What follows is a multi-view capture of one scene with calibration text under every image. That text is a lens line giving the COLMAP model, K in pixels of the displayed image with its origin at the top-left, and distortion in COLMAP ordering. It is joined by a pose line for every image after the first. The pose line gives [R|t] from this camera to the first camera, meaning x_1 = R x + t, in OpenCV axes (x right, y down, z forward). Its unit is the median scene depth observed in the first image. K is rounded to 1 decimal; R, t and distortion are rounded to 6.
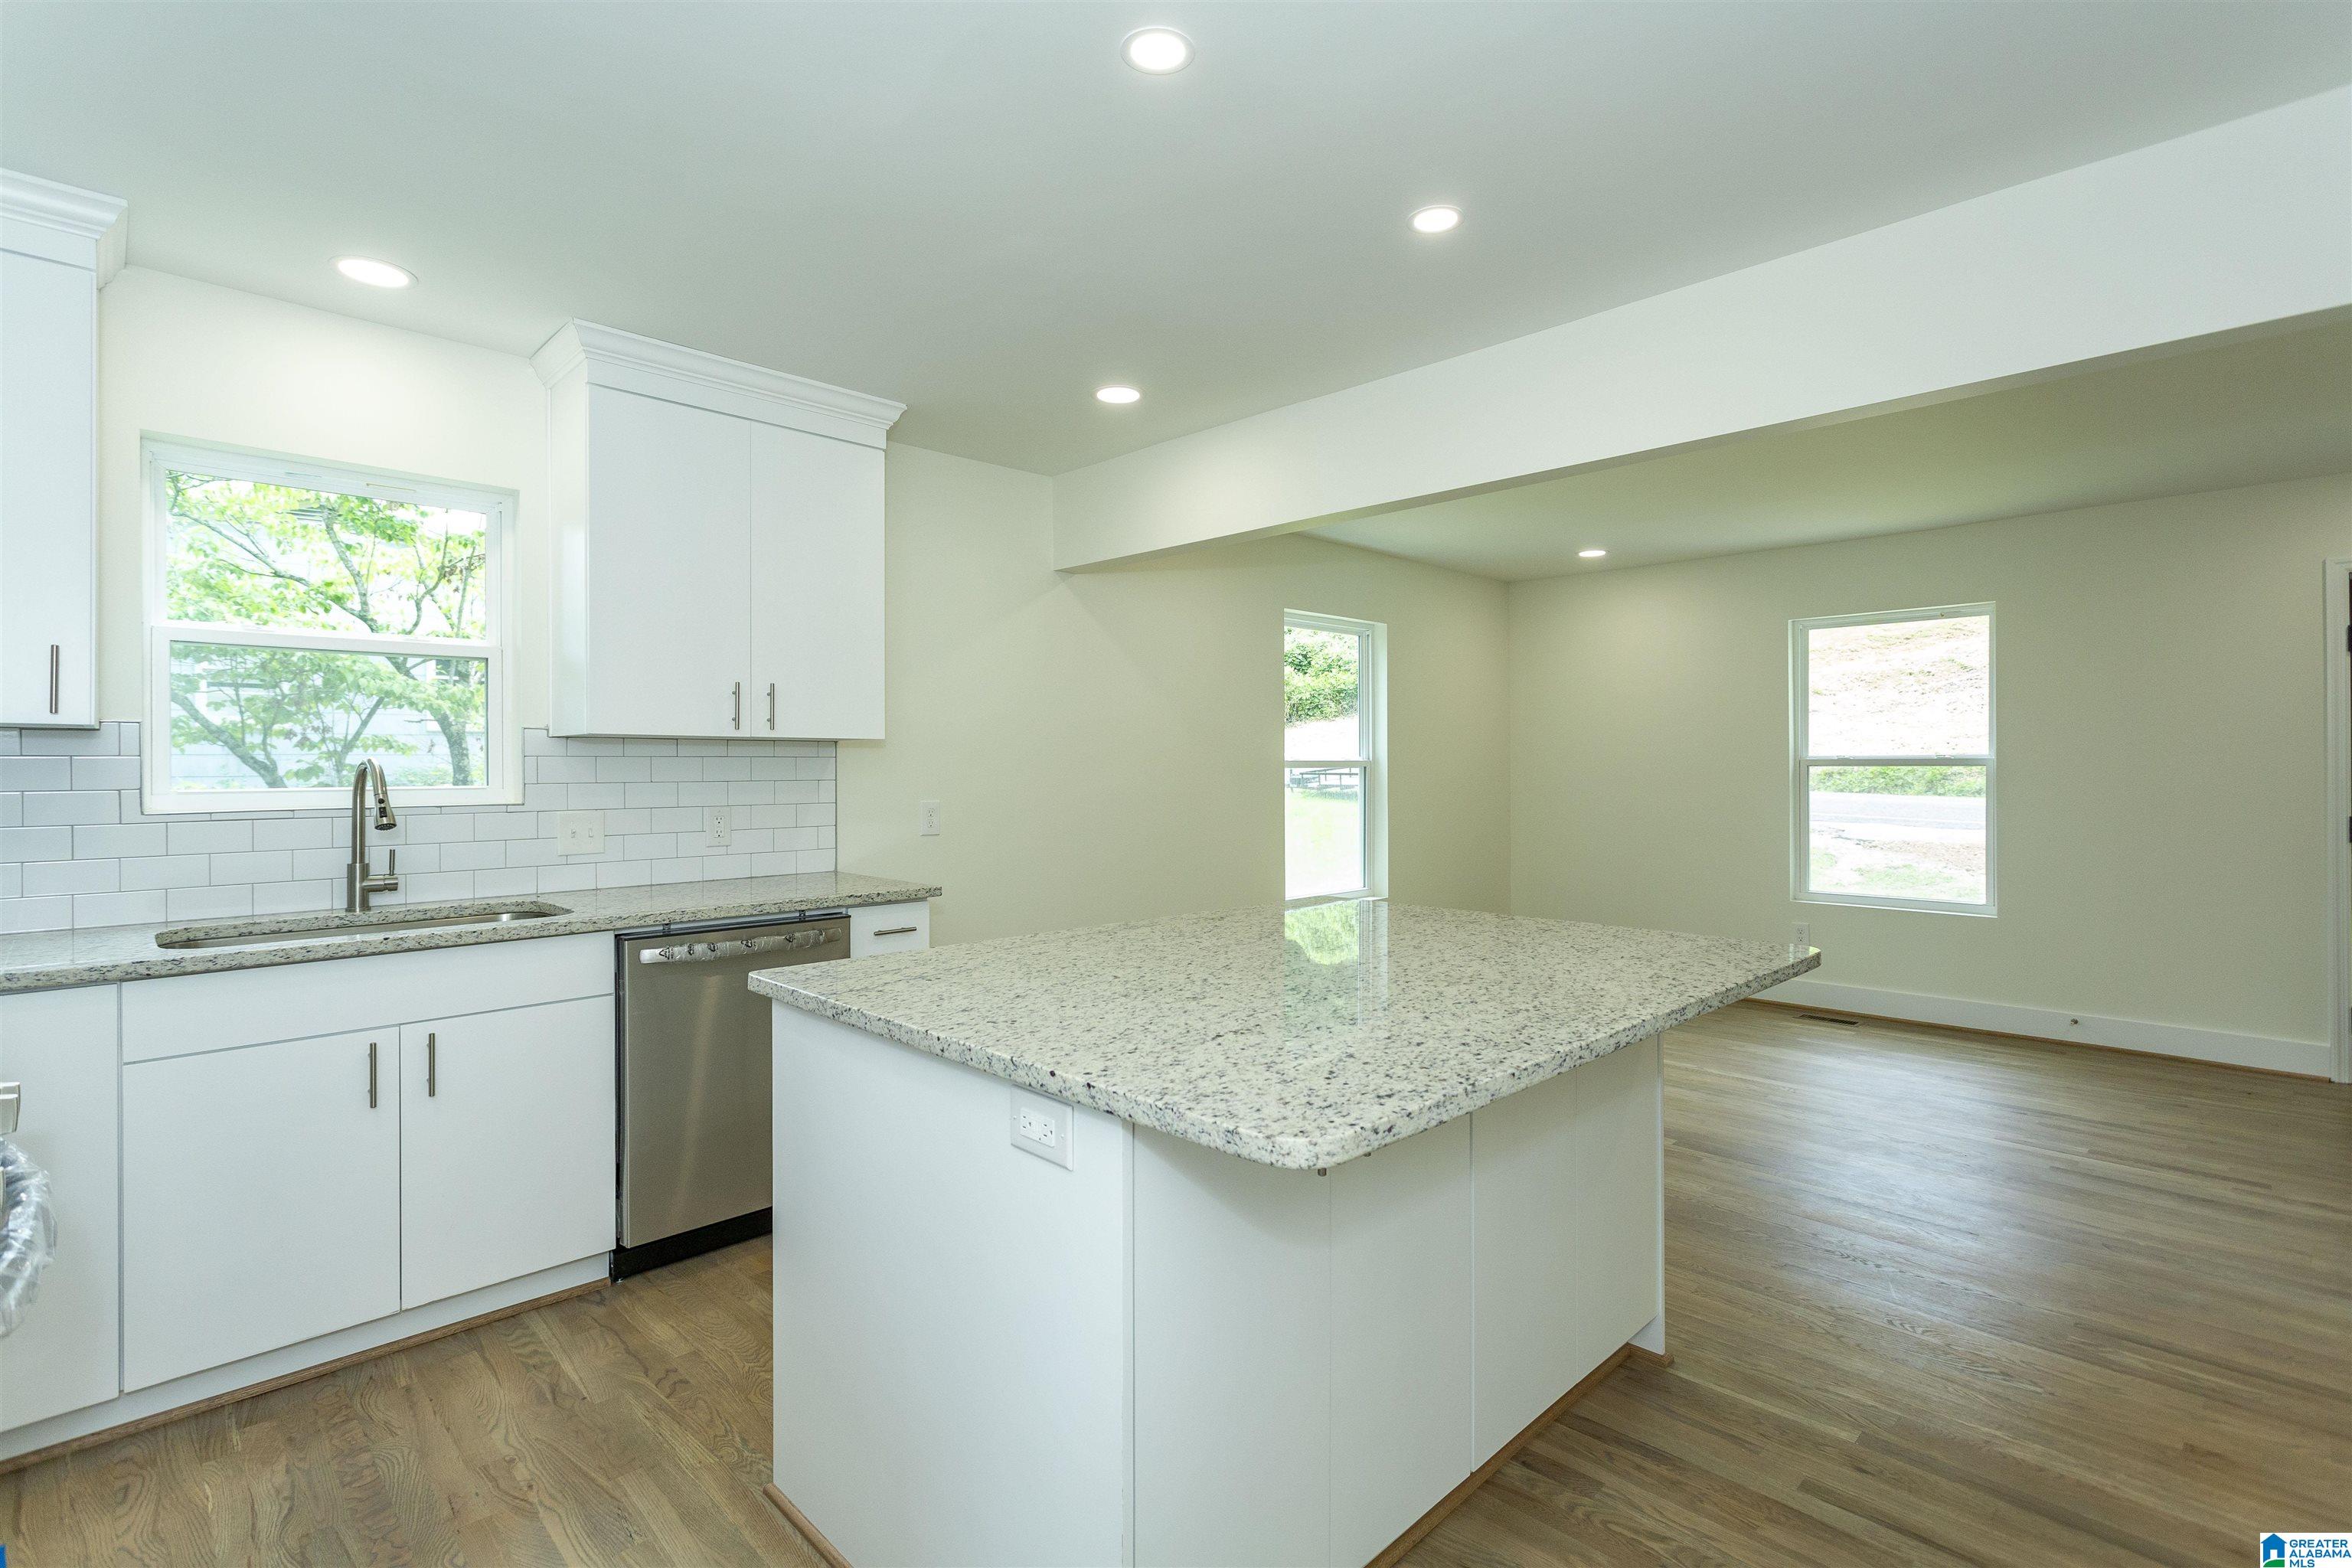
lens RADIAL K [[1120.8, 0, 1161.5], [0, 1120.8, 782.6], [0, 0, 1]] dist [0.008559, -0.000973]
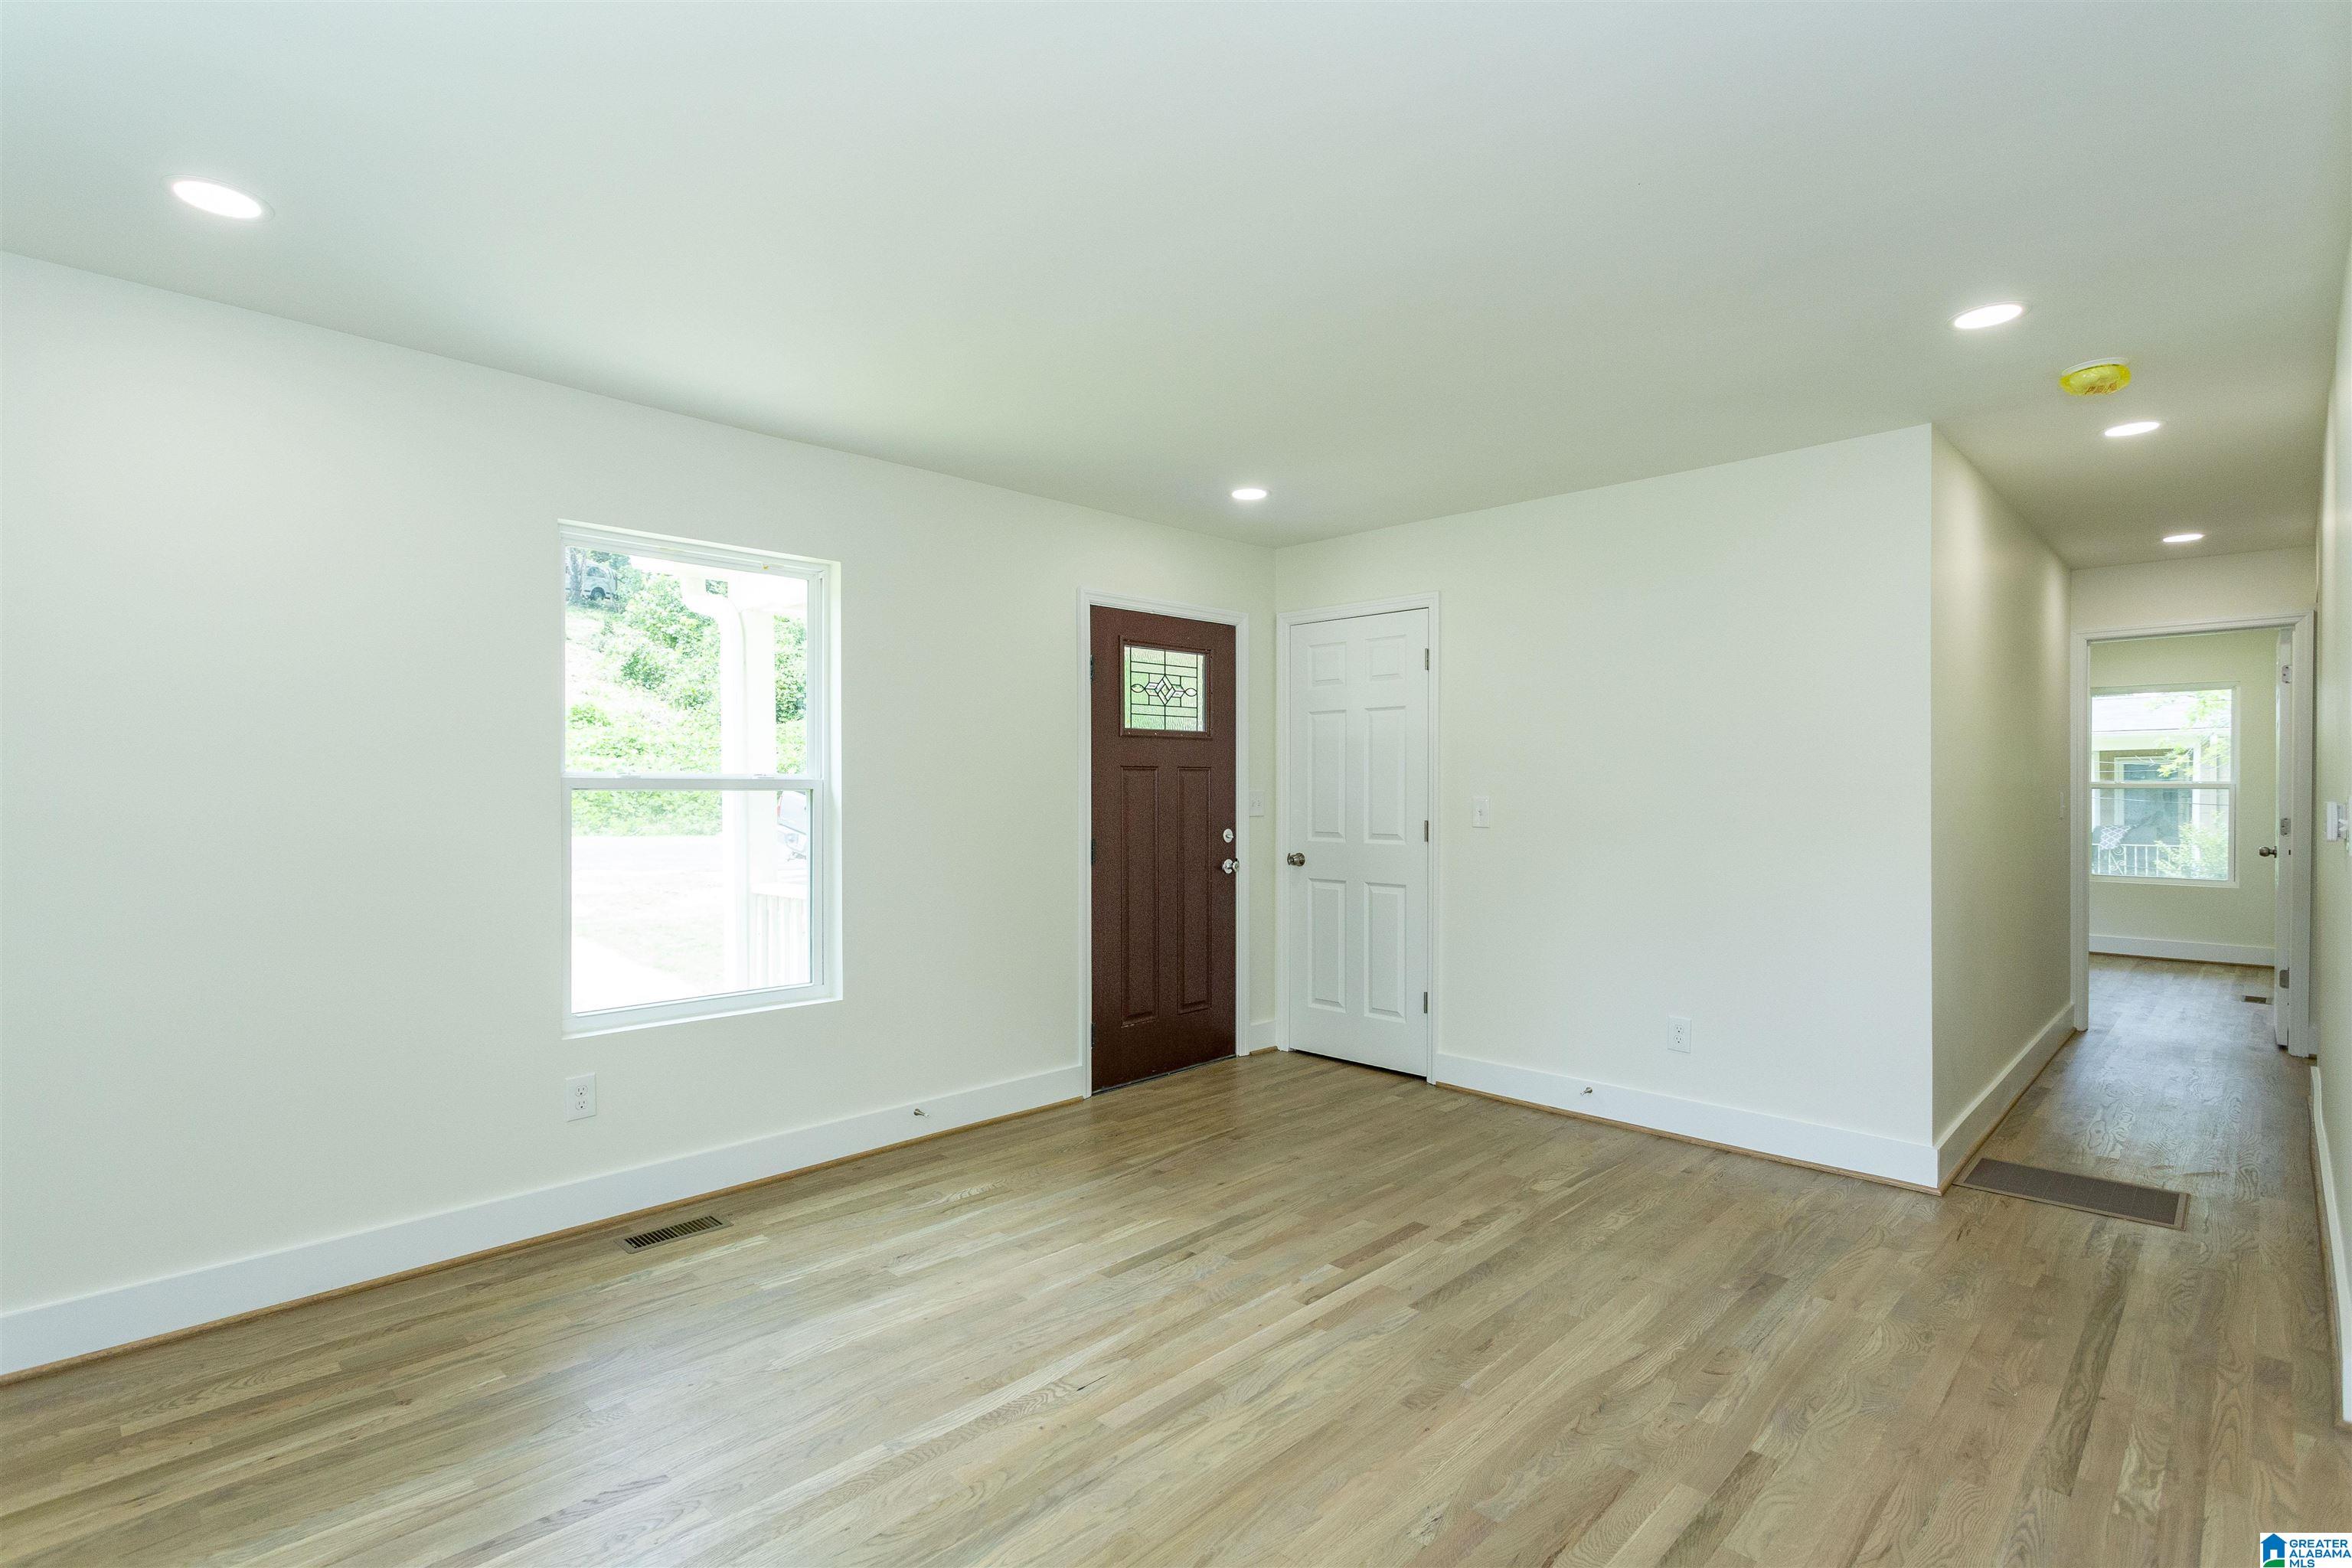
lens RADIAL K [[1120.8, 0, 1157.8], [0, 1120.8, 794.3], [0, 0, 1]] dist [0.008559, -0.000973]
pose [[-0.016100, 0.000593, 0.999870, 0.018059], [0.011622, 0.999932, -0.000406, -0.020456], [-0.999803, 0.011614, -0.016105, 1.549939]]
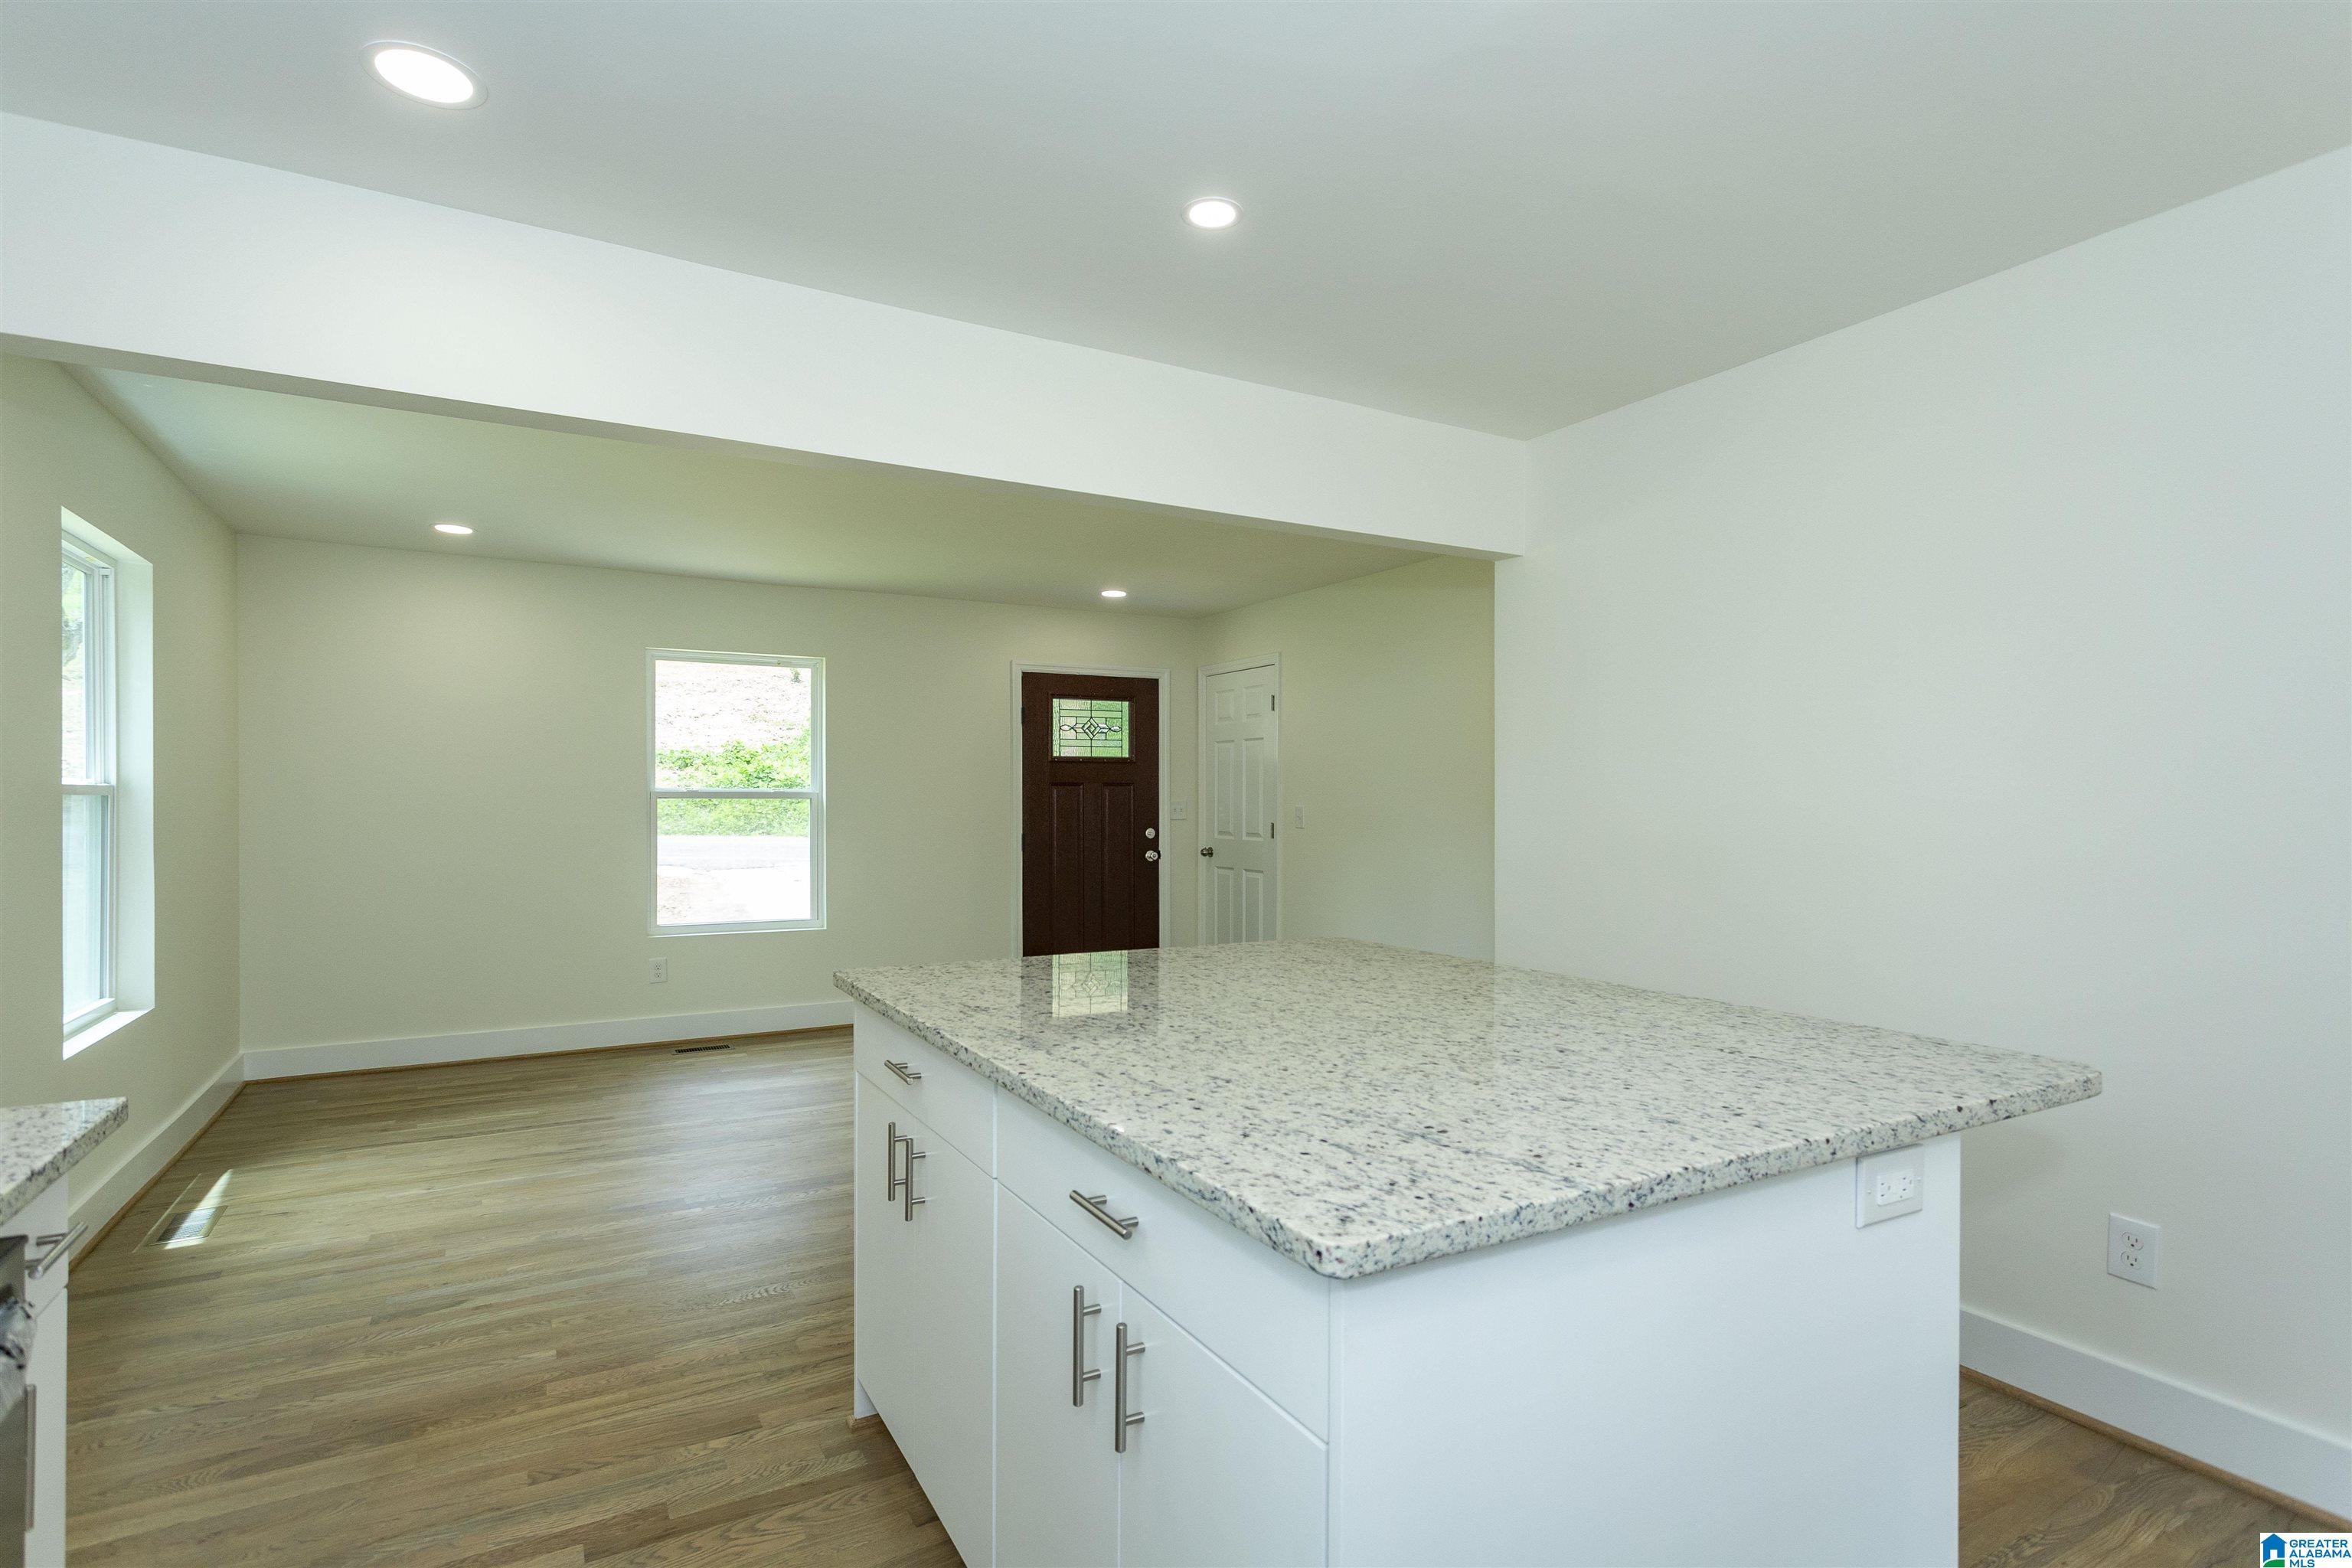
lens RADIAL K [[1120.8, 0, 1173.7], [0, 1120.8, 807.0], [0, 0, 1]] dist [0.008559, -0.000973]
pose [[0.247980, 0.000633, 0.968765, -0.591125], [0.006504, 0.999976, -0.002319, -0.004014], [-0.968743, 0.006876, 0.247970, 0.684193]]
